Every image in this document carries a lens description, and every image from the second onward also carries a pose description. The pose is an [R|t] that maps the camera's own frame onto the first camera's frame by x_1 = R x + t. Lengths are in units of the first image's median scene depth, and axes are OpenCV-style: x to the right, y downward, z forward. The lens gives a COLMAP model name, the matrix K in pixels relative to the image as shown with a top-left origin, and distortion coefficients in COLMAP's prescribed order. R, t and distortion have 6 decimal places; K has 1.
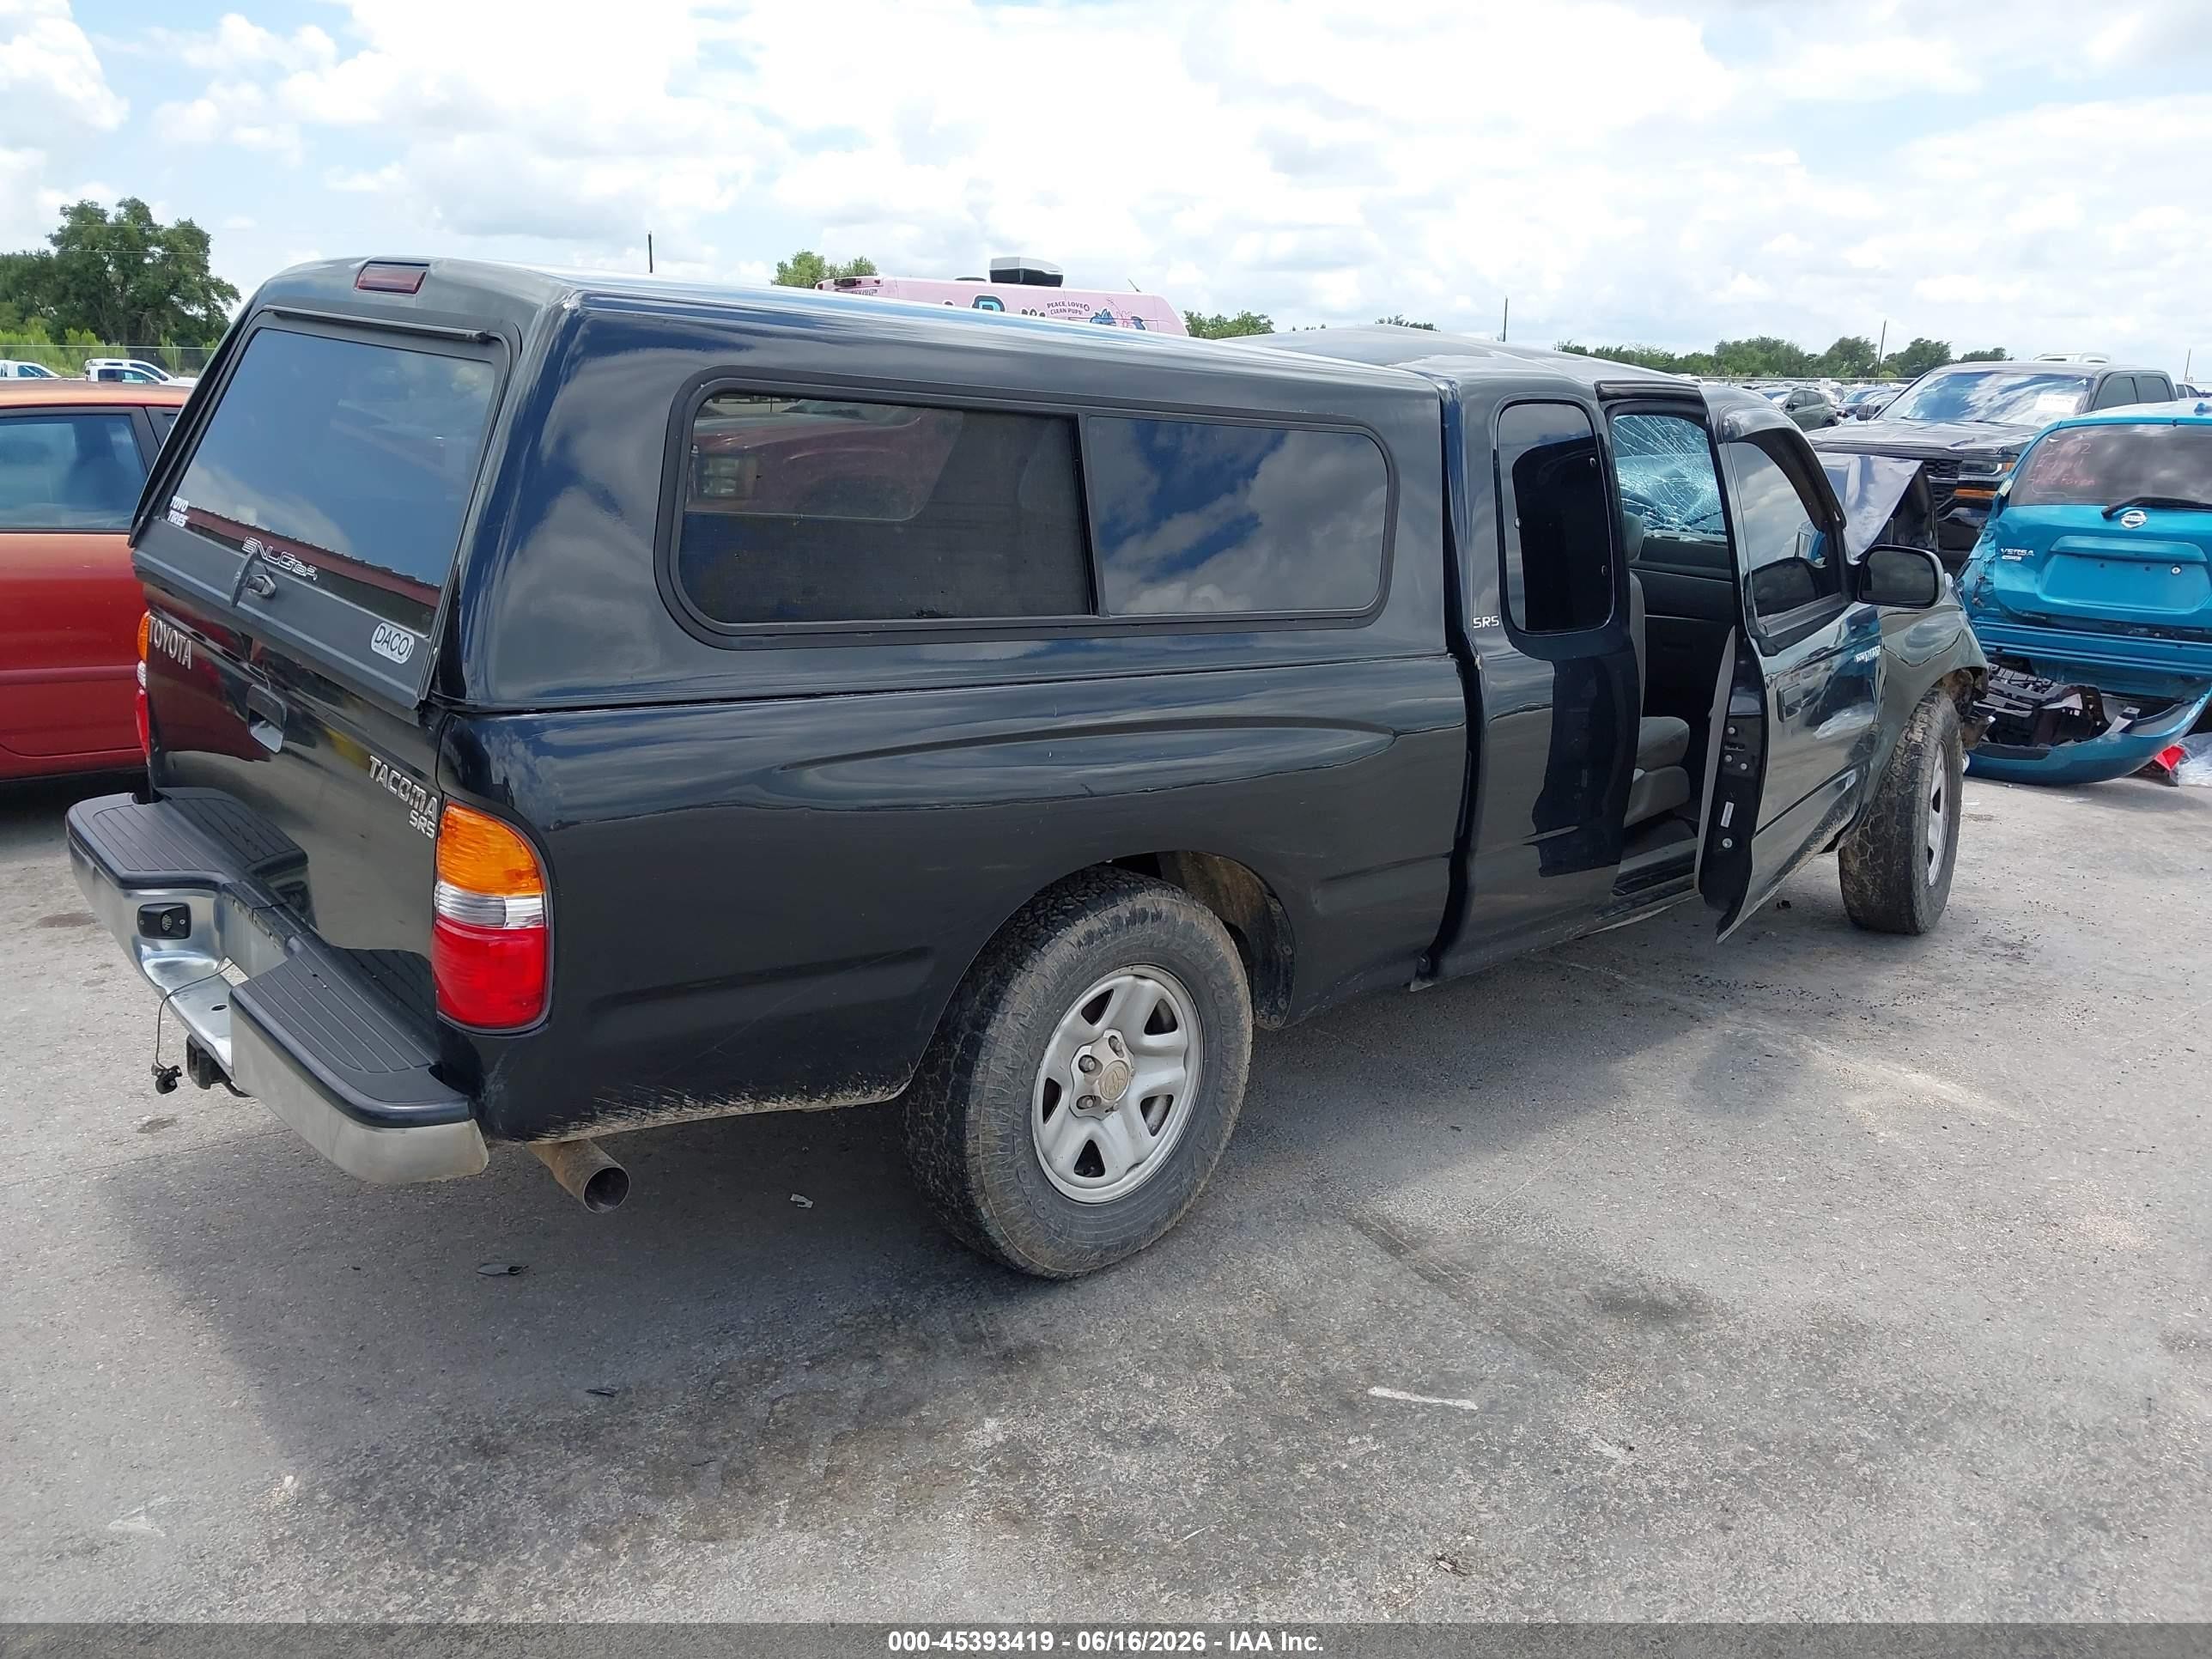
lens RADIAL K [[1758.5, 0, 1107.8], [0, 1758.5, 793.9], [0, 0, 1]] dist [0.028910, -0.051894]
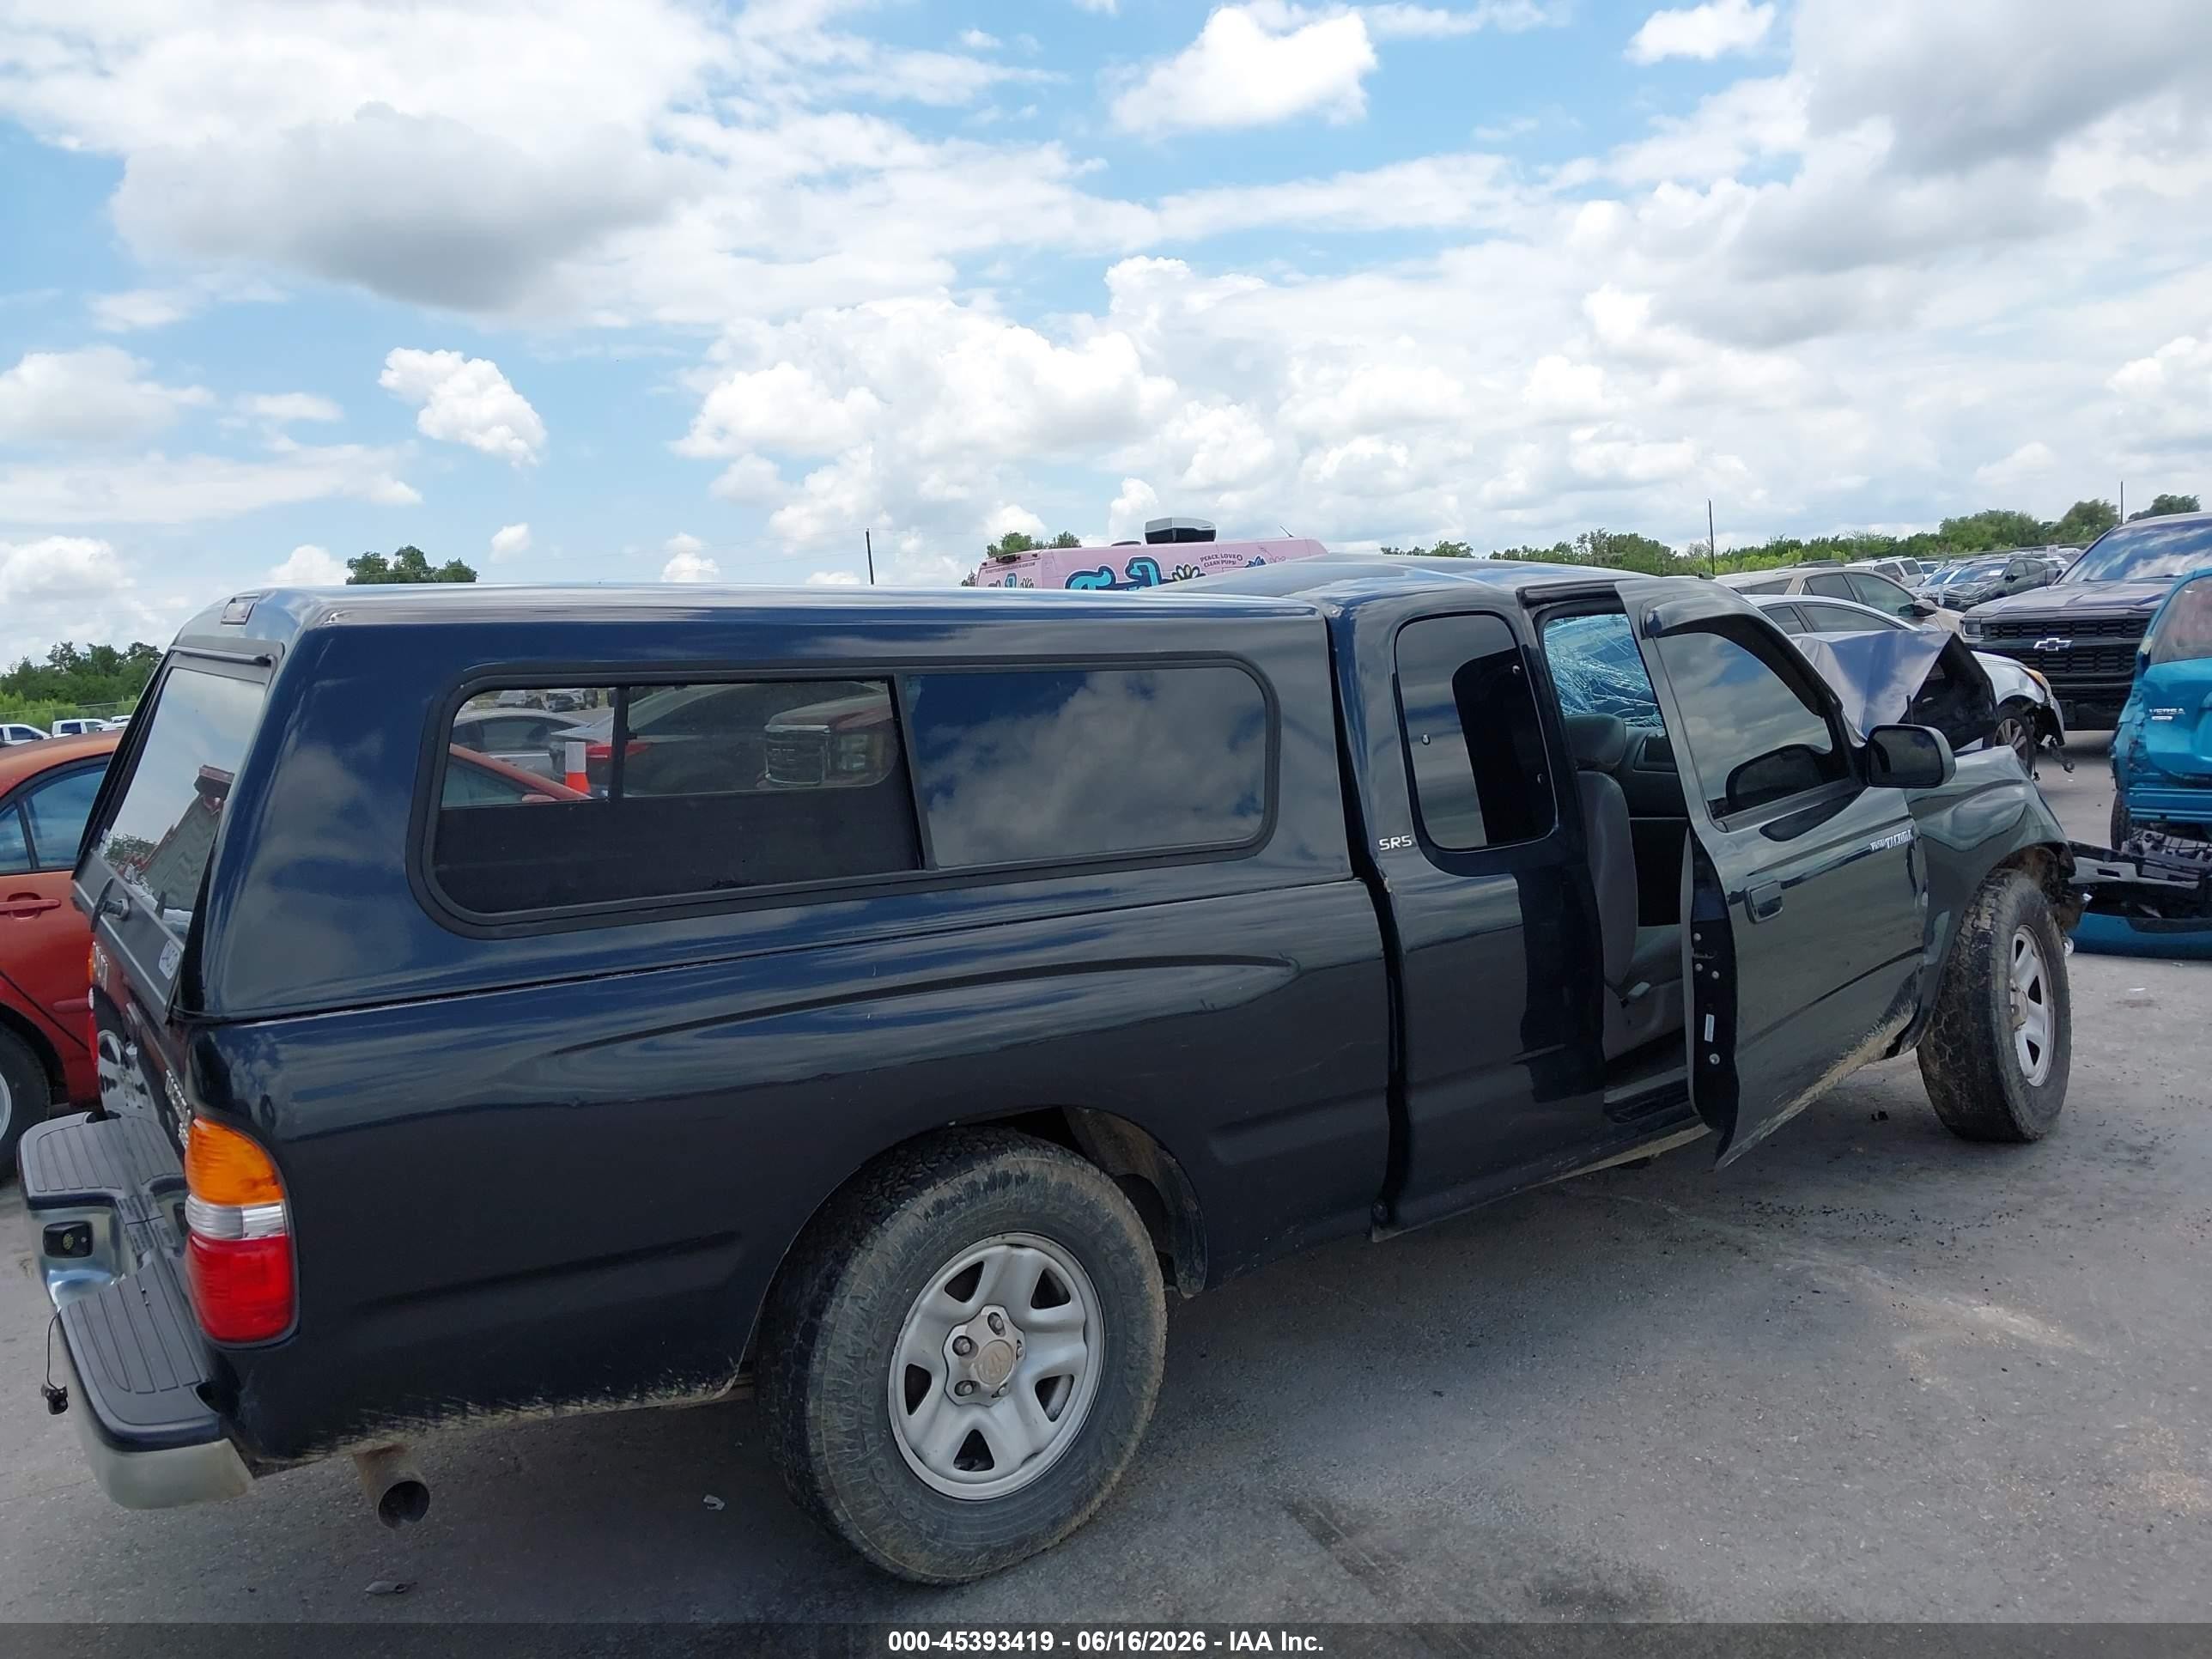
lens RADIAL K [[1752.8, 0, 1100.6], [0, 1752.8, 780.1], [0, 0, 1]] dist [0.025394, -0.030830]
pose [[0.987535, -0.085846, -0.131927, 0.174451], [0.065836, 0.986615, -0.149184, 0.000392], [0.142969, 0.138639, 0.979969, 0.034129]]
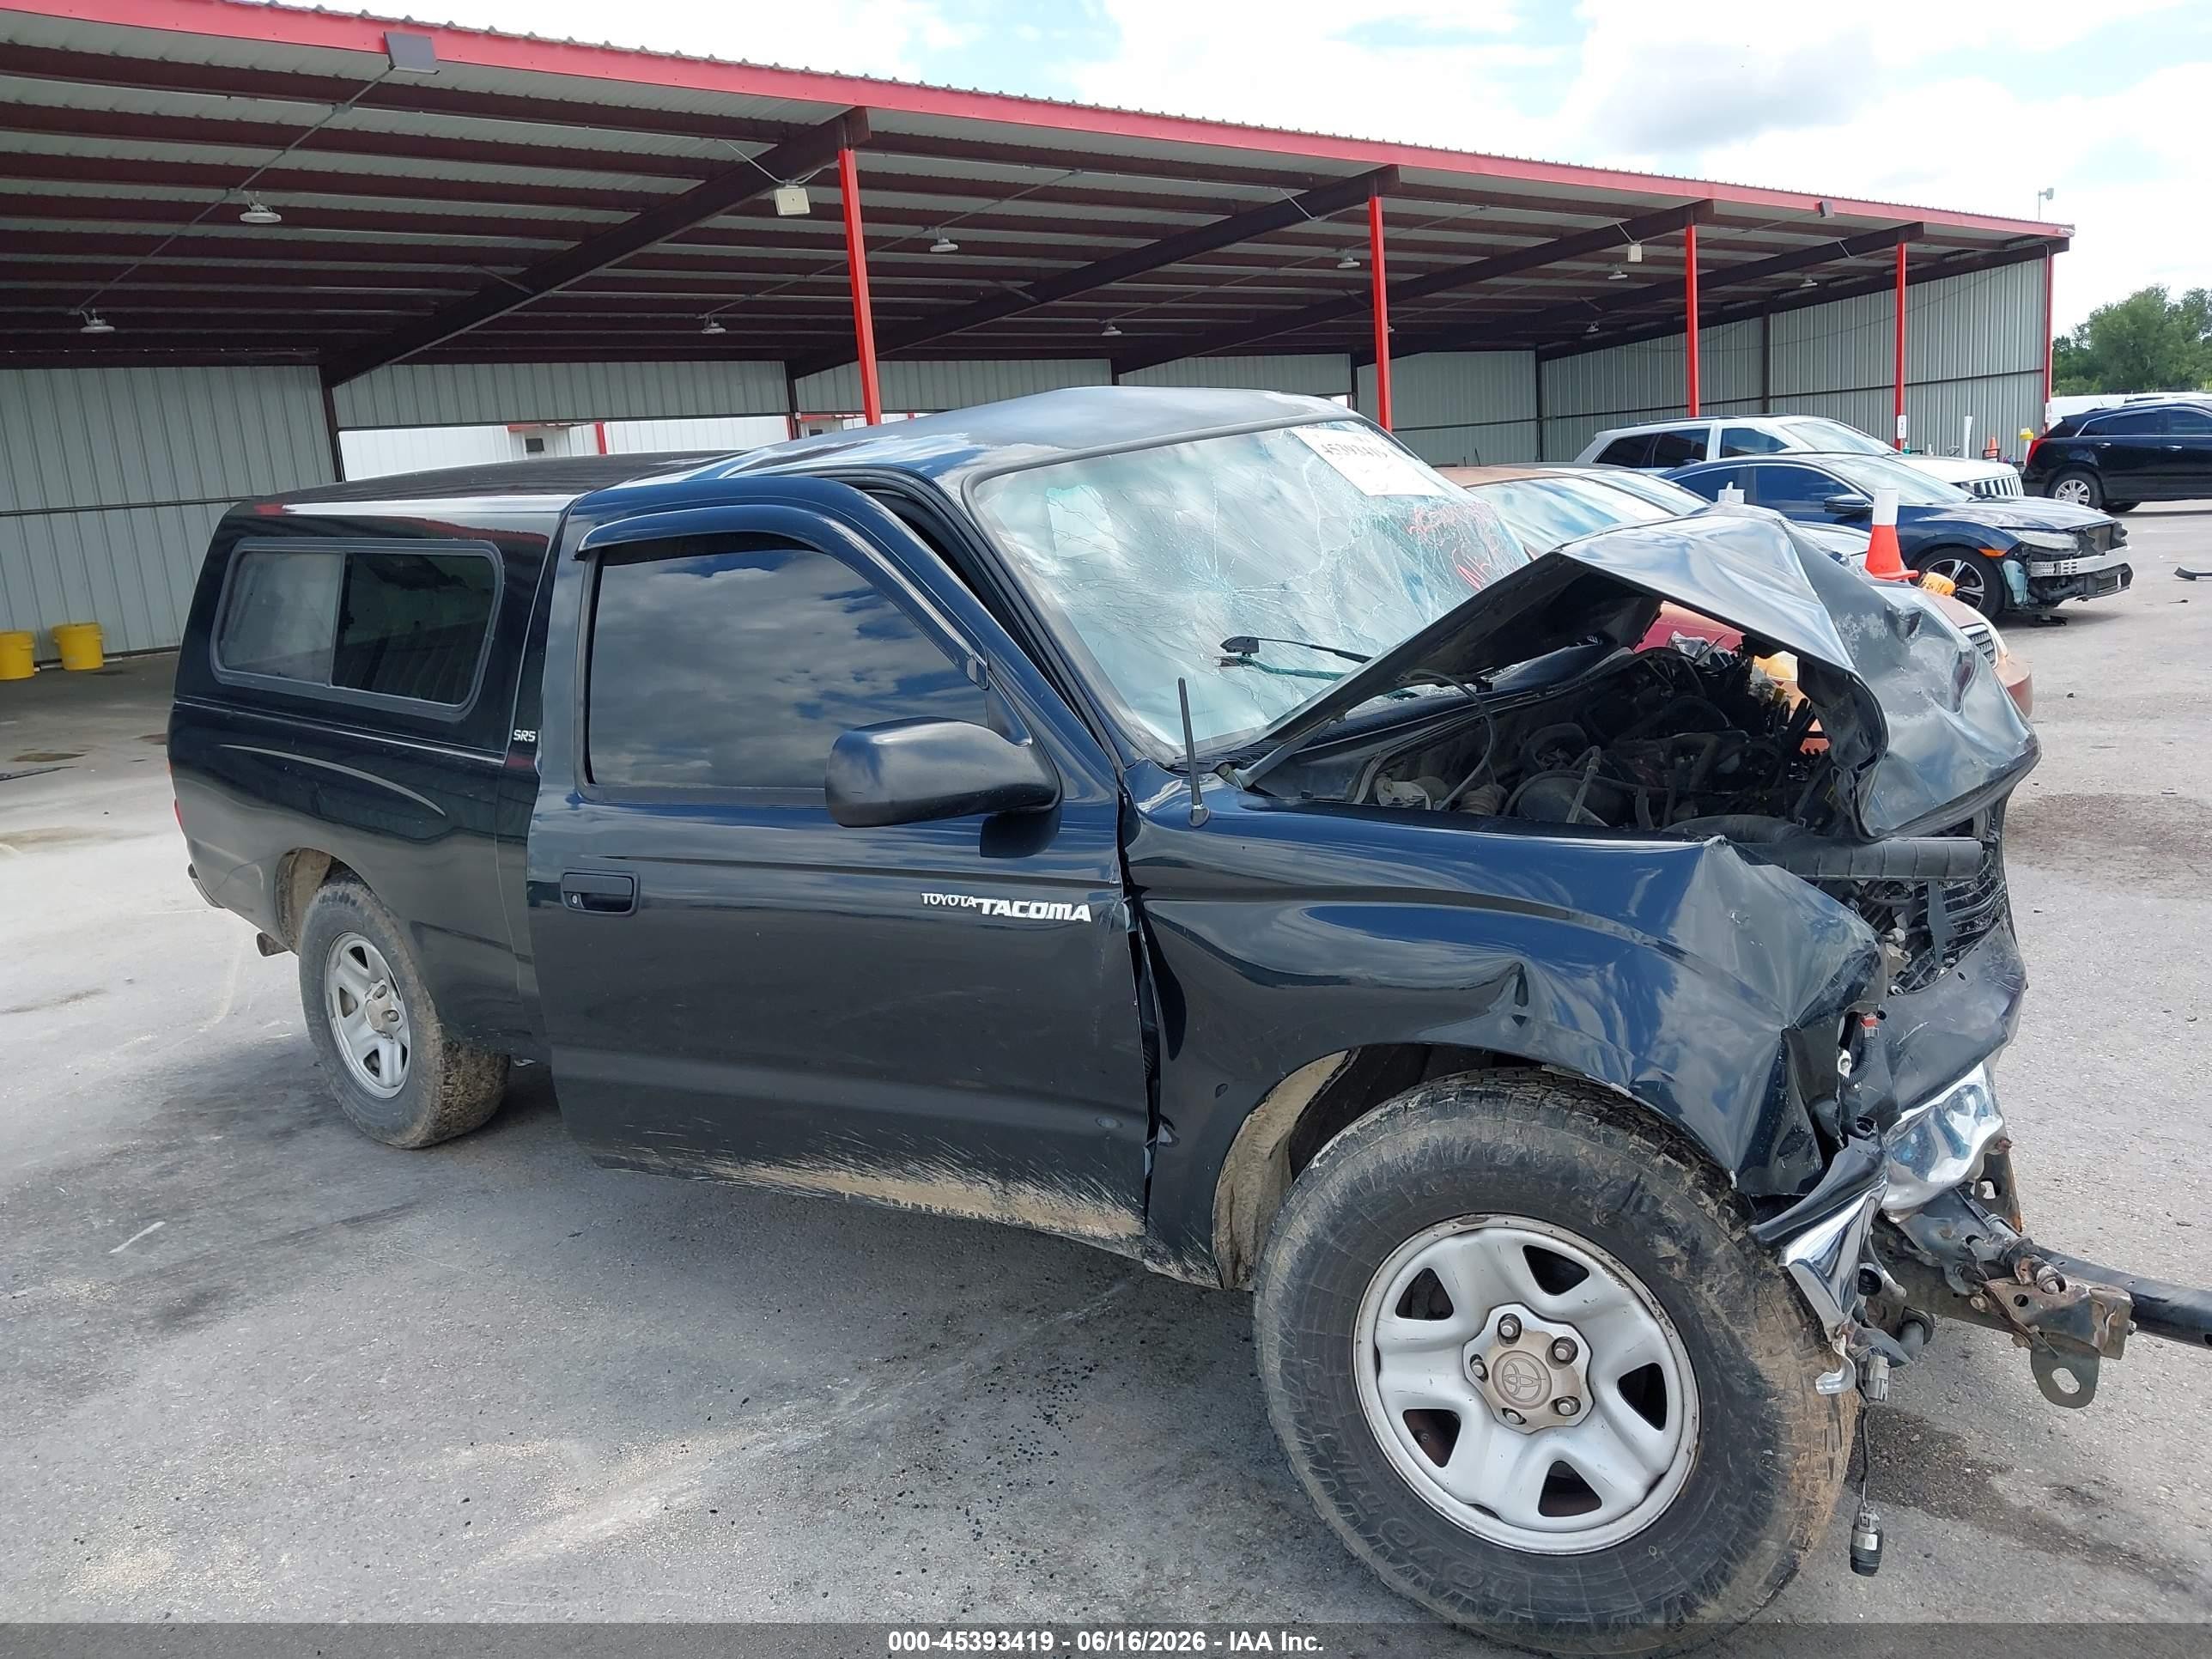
lens RADIAL K [[1826.5, 0, 1106.0], [0, 1826.5, 829.5], [0, 0, 1]] dist [0.009741, 0.001646]
pose [[0.066985, 0.157350, -0.985268, 1.216711], [-0.149789, 0.977881, 0.145986, -0.234043], [0.986446, 0.137803, 0.089073, 1.180516]]
